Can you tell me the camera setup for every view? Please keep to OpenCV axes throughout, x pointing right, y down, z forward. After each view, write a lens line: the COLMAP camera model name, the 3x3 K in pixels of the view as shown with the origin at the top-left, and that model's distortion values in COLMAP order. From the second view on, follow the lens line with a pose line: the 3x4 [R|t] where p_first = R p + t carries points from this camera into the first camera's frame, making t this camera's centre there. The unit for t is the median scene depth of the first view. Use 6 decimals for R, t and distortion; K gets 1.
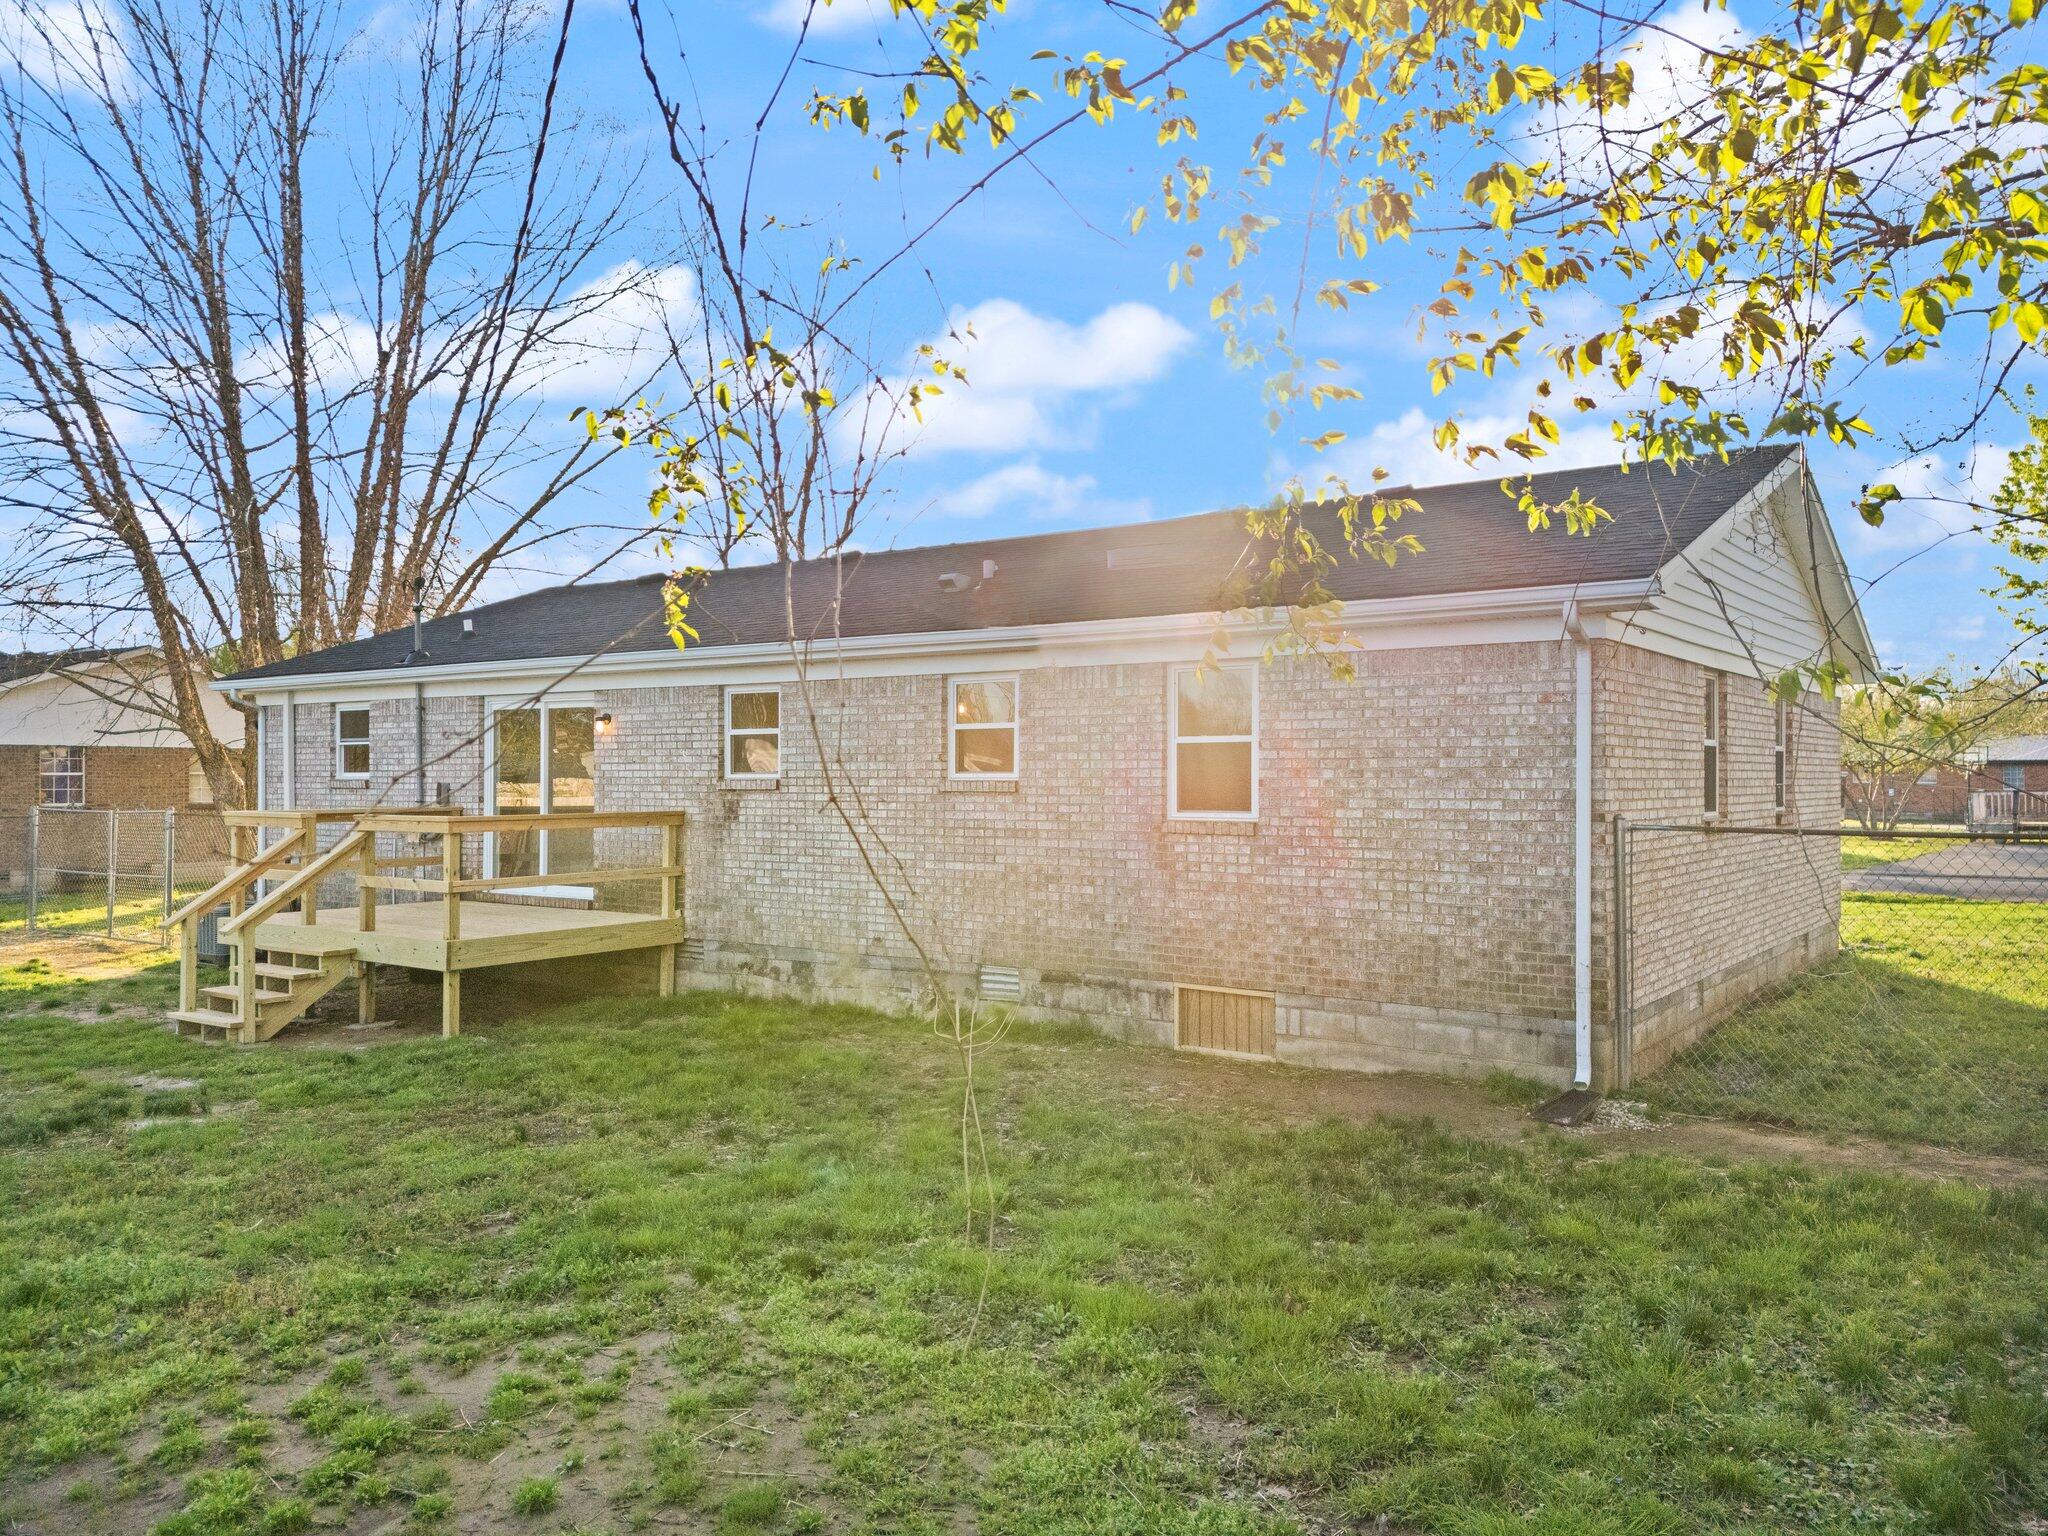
lens RADIAL K [[1498.1, 0, 1024.0], [0, 1498.1, 768.0], [0, 0, 1]] dist [0.092144, -0.096518]
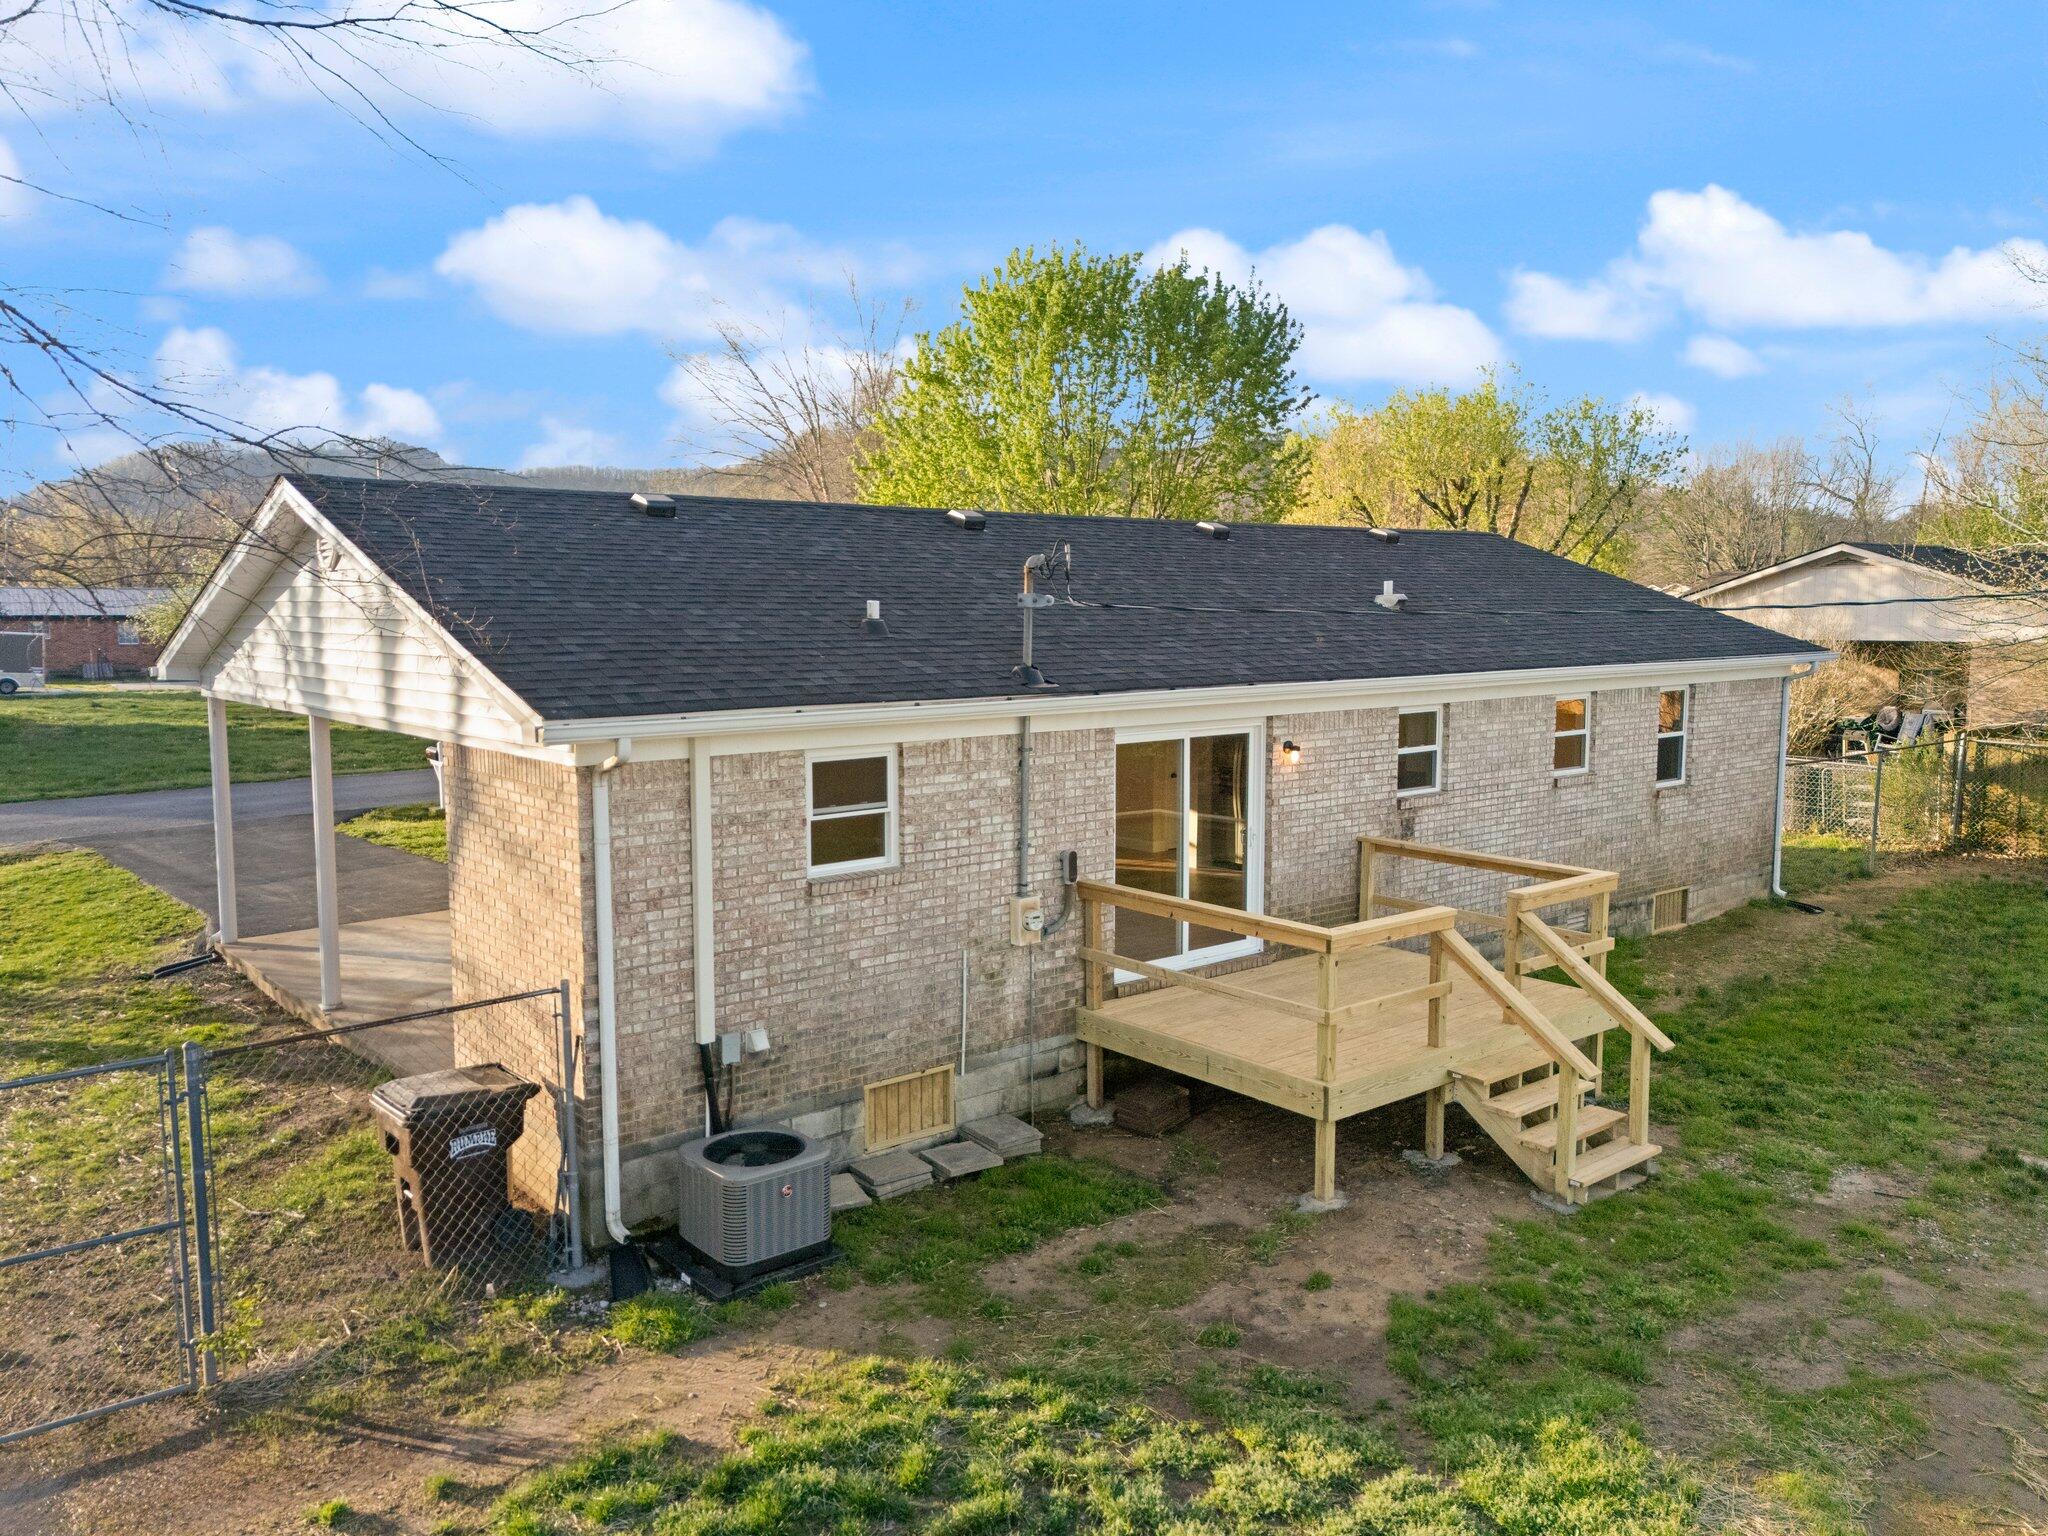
lens RADIAL K [[1498.1, 0, 1024.0], [0, 1498.1, 768.0], [0, 0, 1]] dist [0.092144, -0.096518]
pose [[0.260059, -0.105054, 0.959861, -1.044591], [0.000604, 0.994081, 0.108636, -0.104306], [-0.965592, -0.027672, 0.258584, 0.824155]]
